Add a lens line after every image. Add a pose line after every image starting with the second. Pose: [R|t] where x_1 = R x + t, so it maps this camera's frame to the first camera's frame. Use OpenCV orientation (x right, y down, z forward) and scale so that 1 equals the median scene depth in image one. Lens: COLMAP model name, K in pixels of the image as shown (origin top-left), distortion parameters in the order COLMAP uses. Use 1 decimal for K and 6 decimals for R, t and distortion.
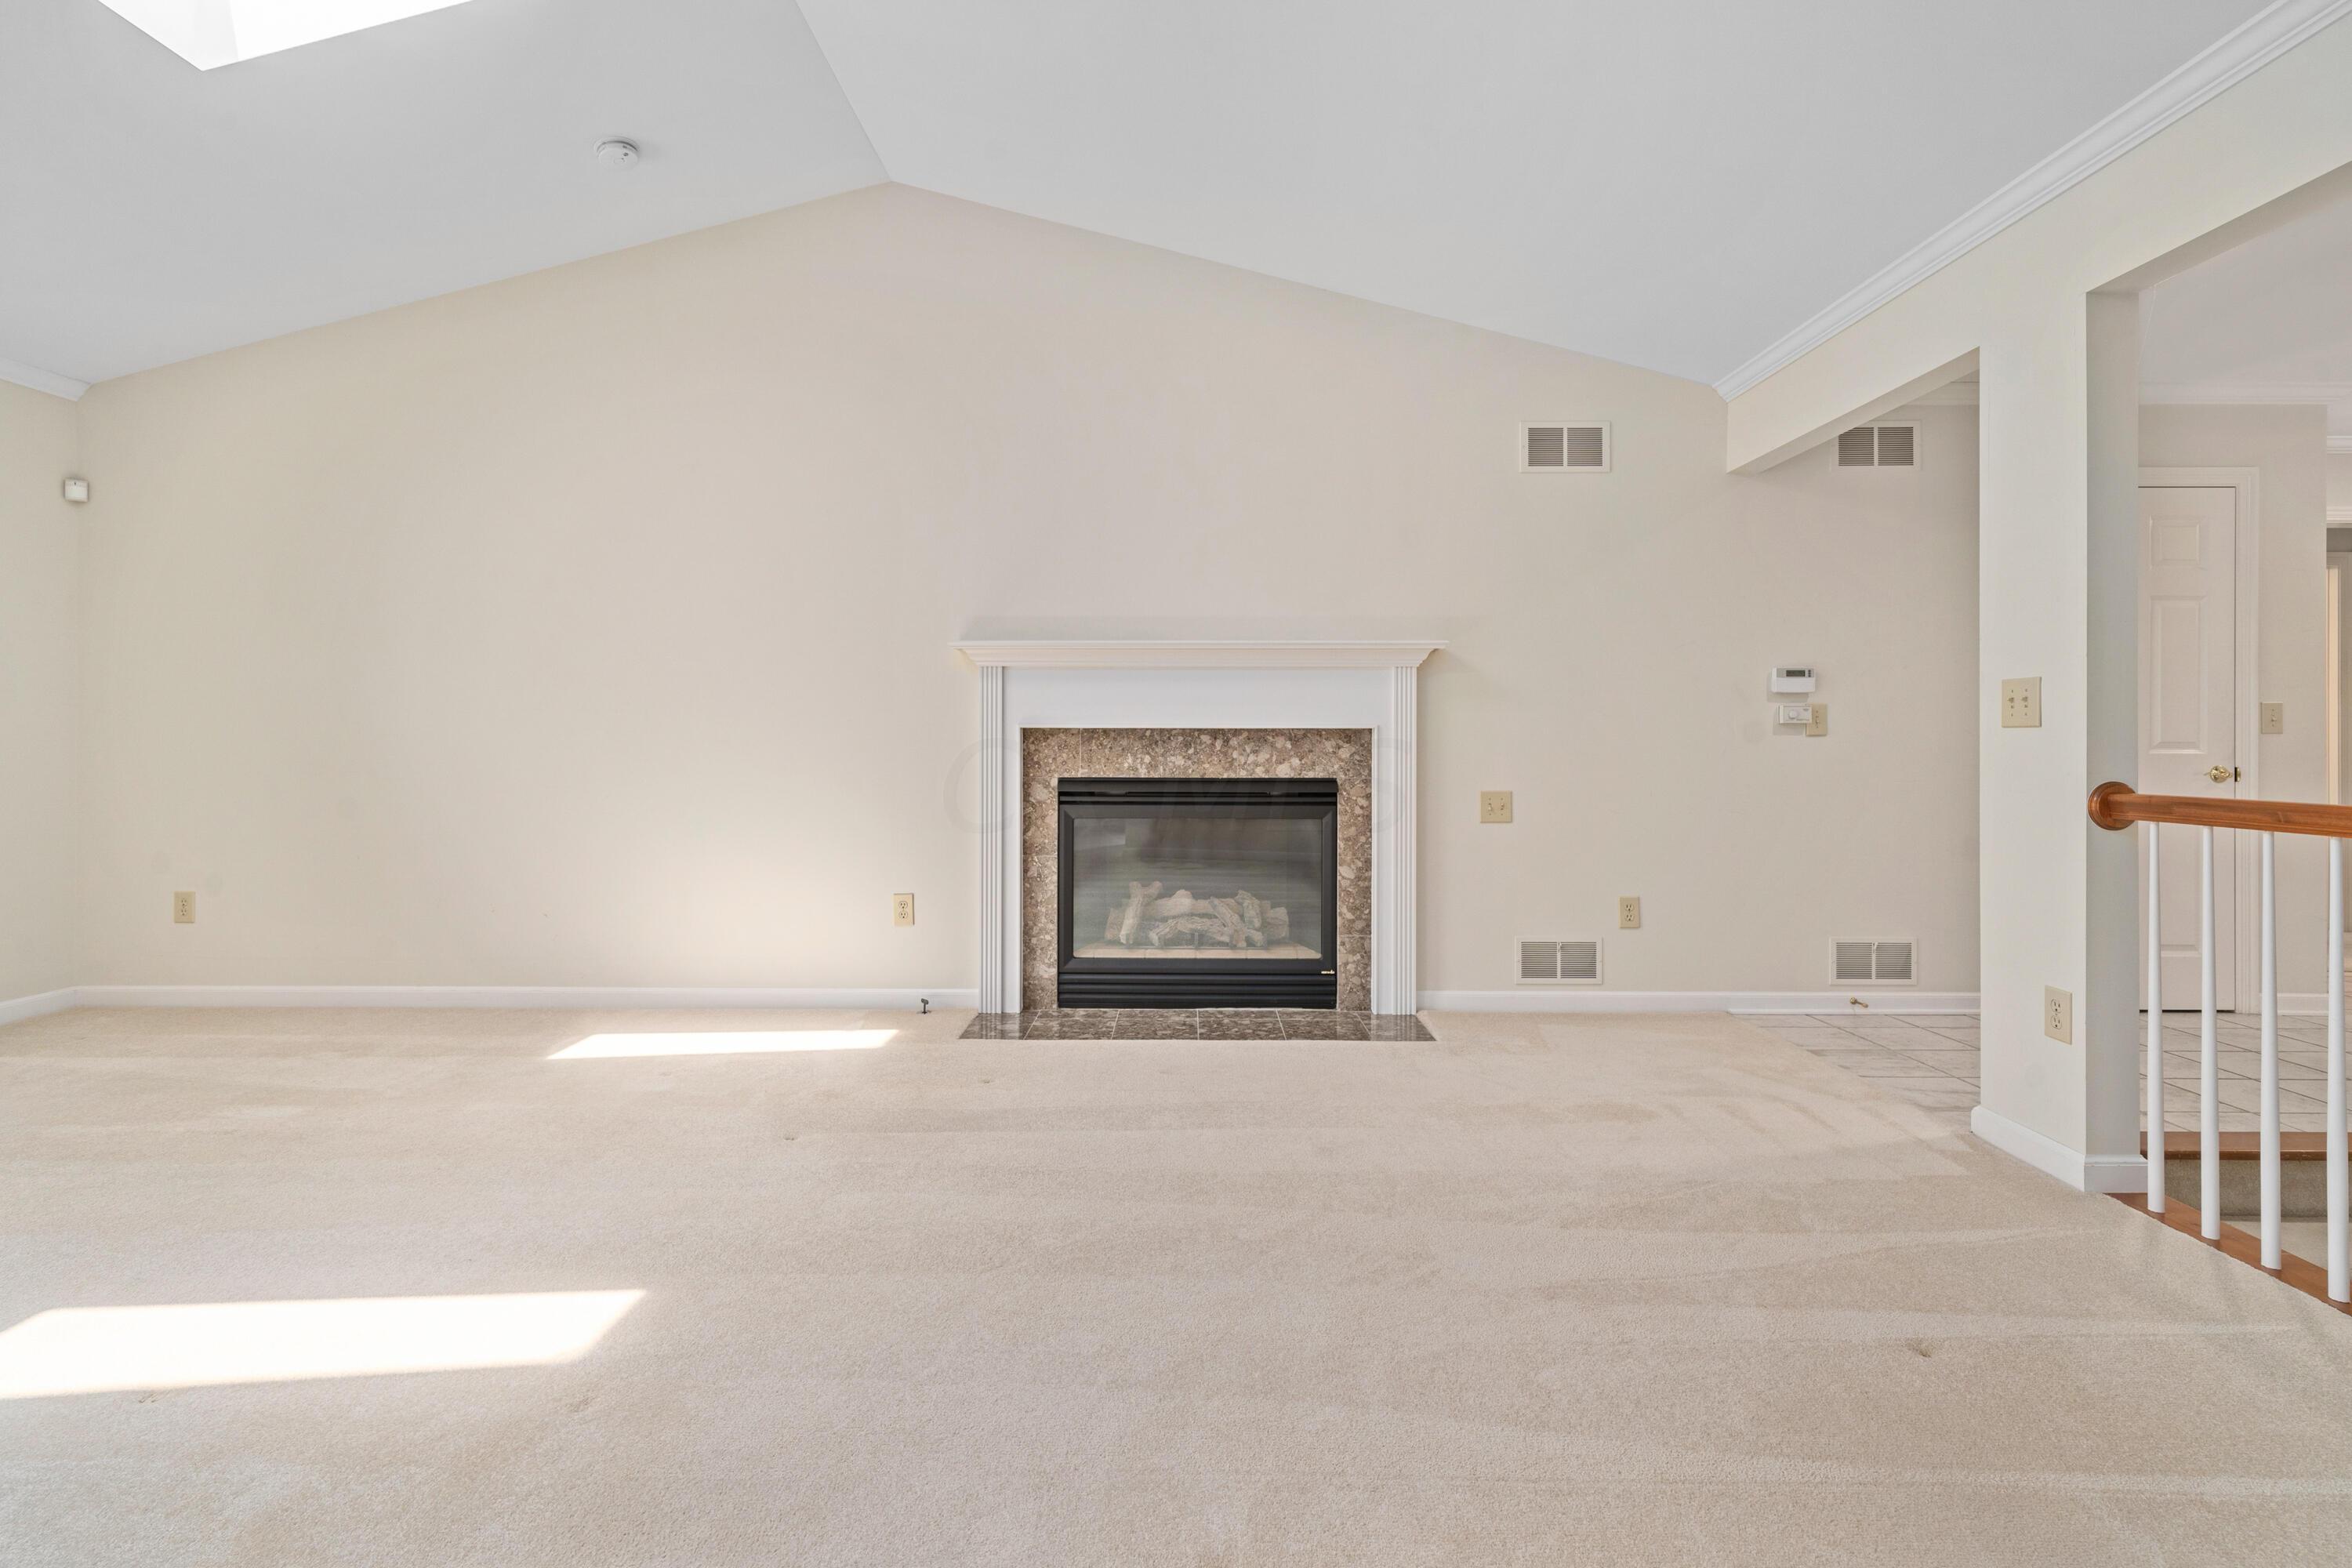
lens RADIAL K [[1062.5, 0, 1167.0], [0, 1062.5, 726.2], [0, 0, 1]] dist [0.000320, 0.000455]
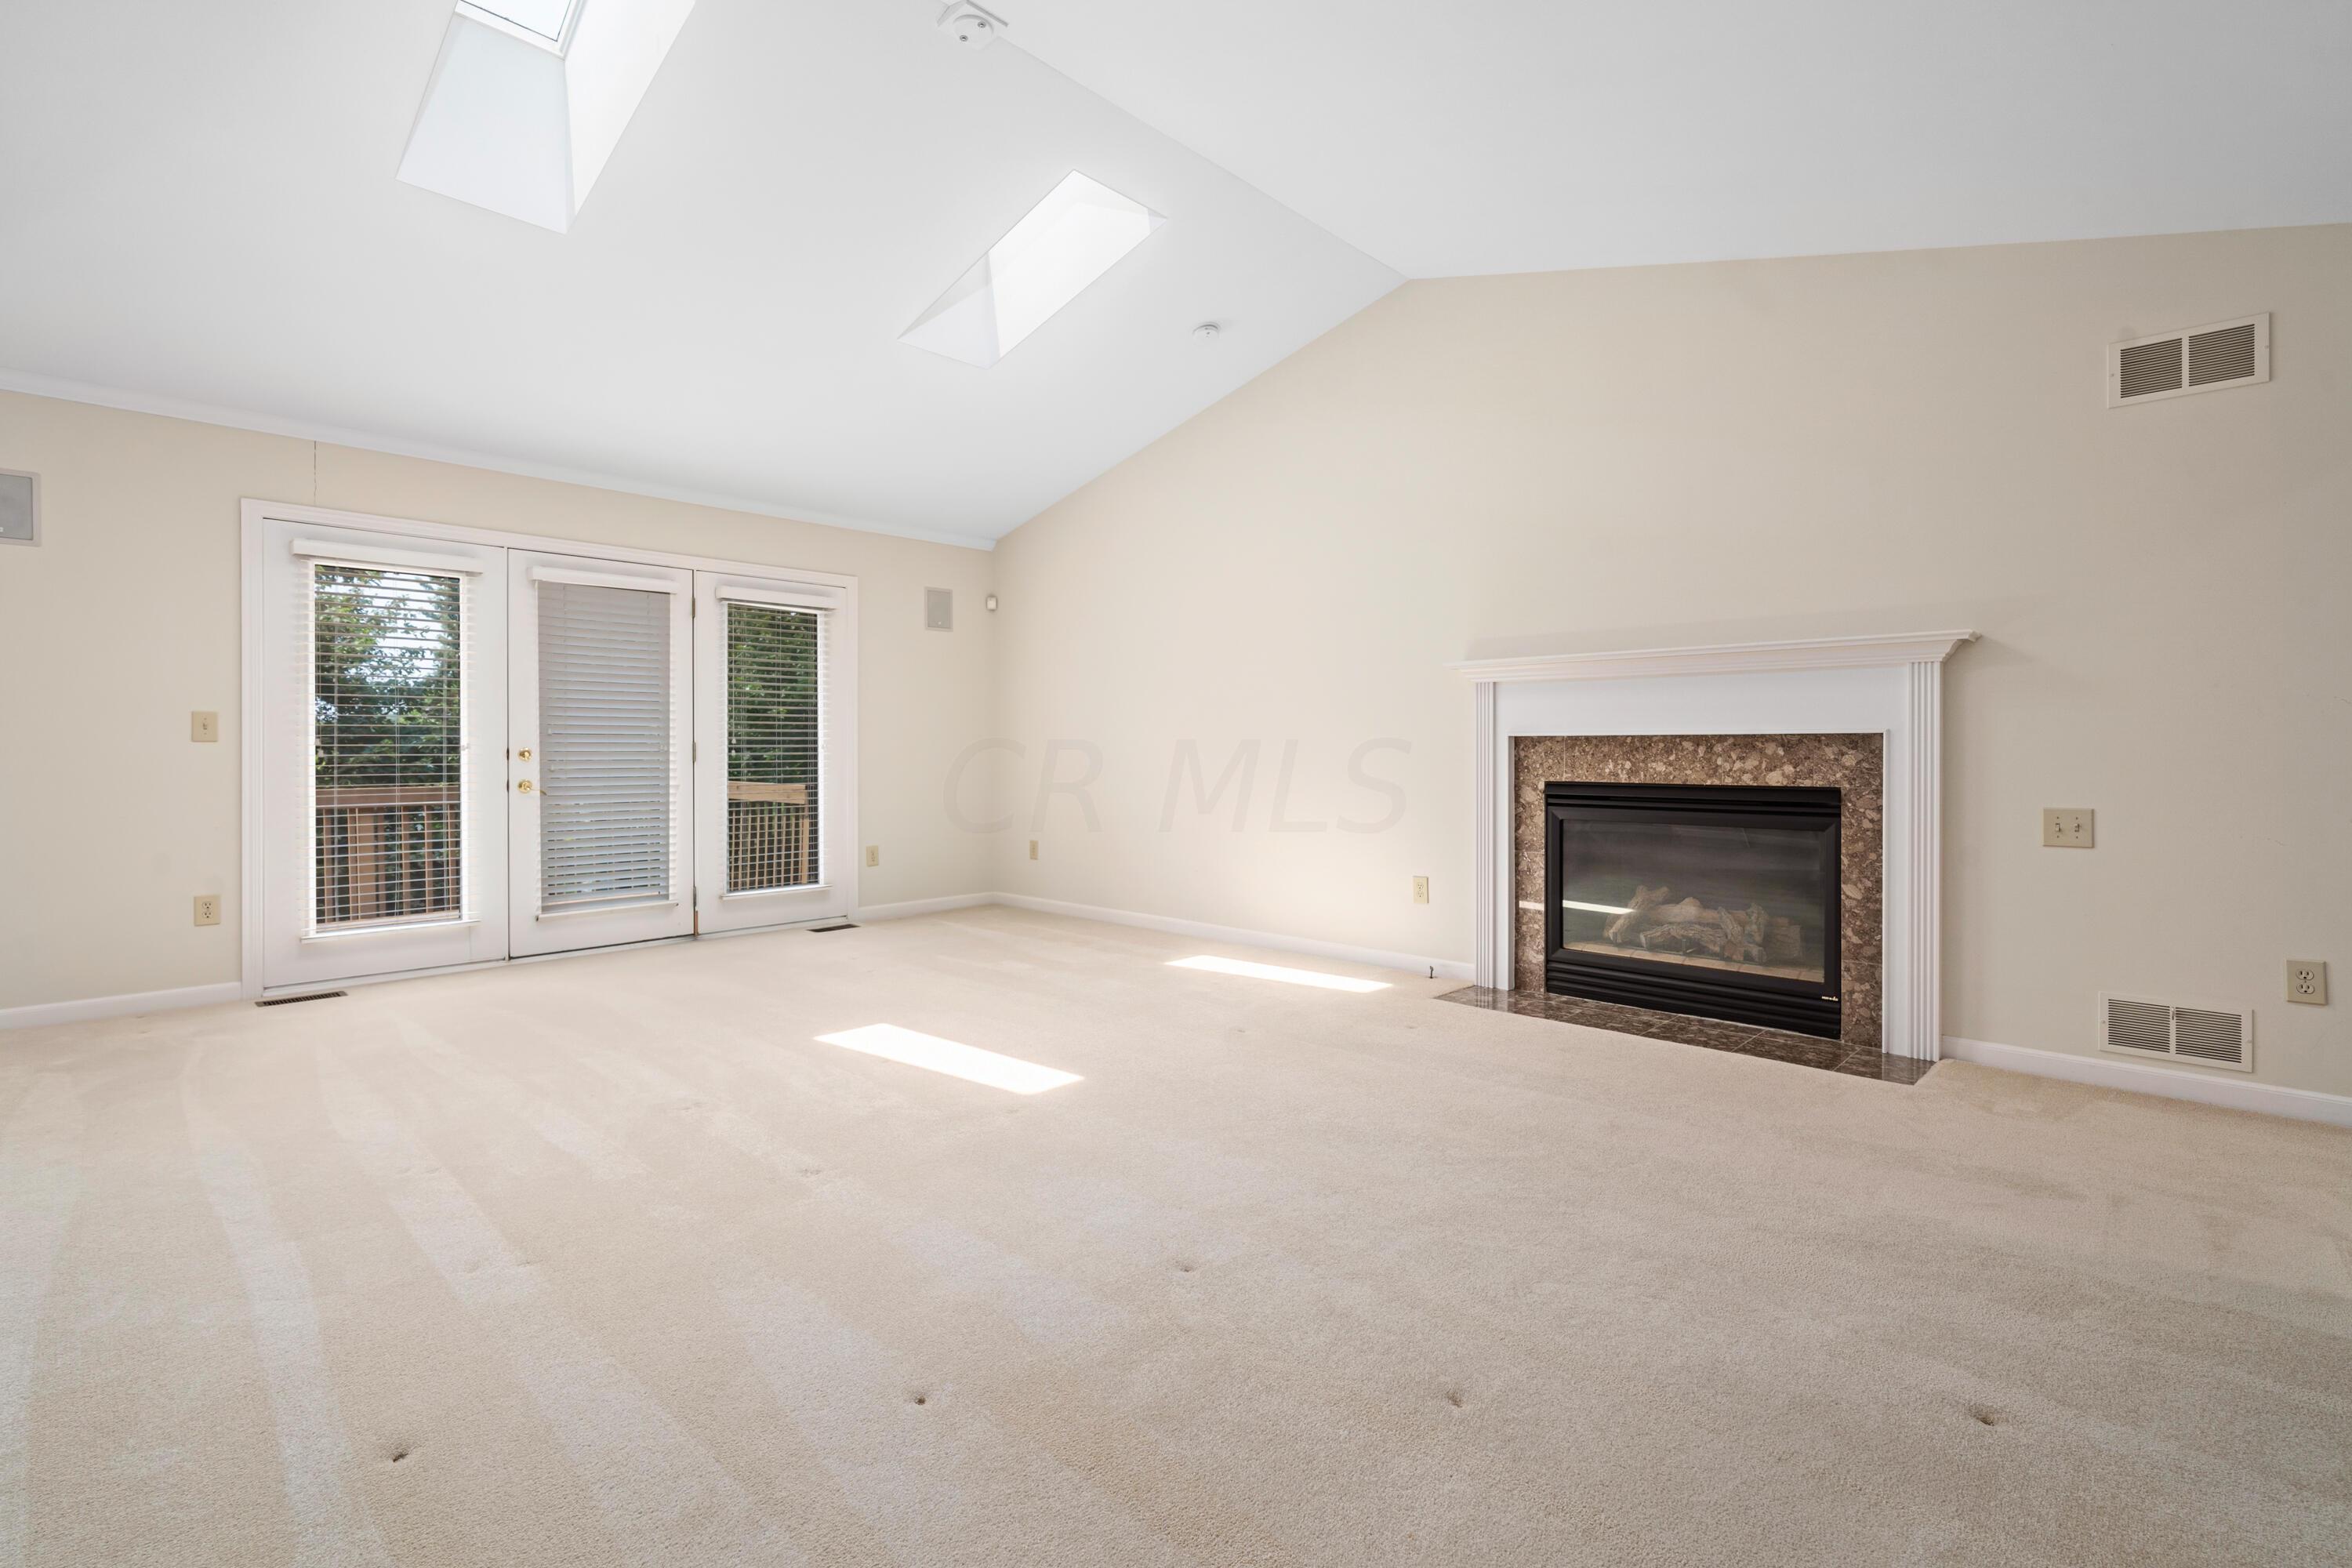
lens RADIAL K [[1062.5, 0, 1167.0], [0, 1062.5, 726.2], [0, 0, 1]] dist [0.000320, 0.000455]
pose [[0.729950, -0.016429, -0.683303, 0.362501], [0.012537, 0.999865, -0.010647, -0.001490], [0.683385, -0.000795, 0.730058, -0.062869]]
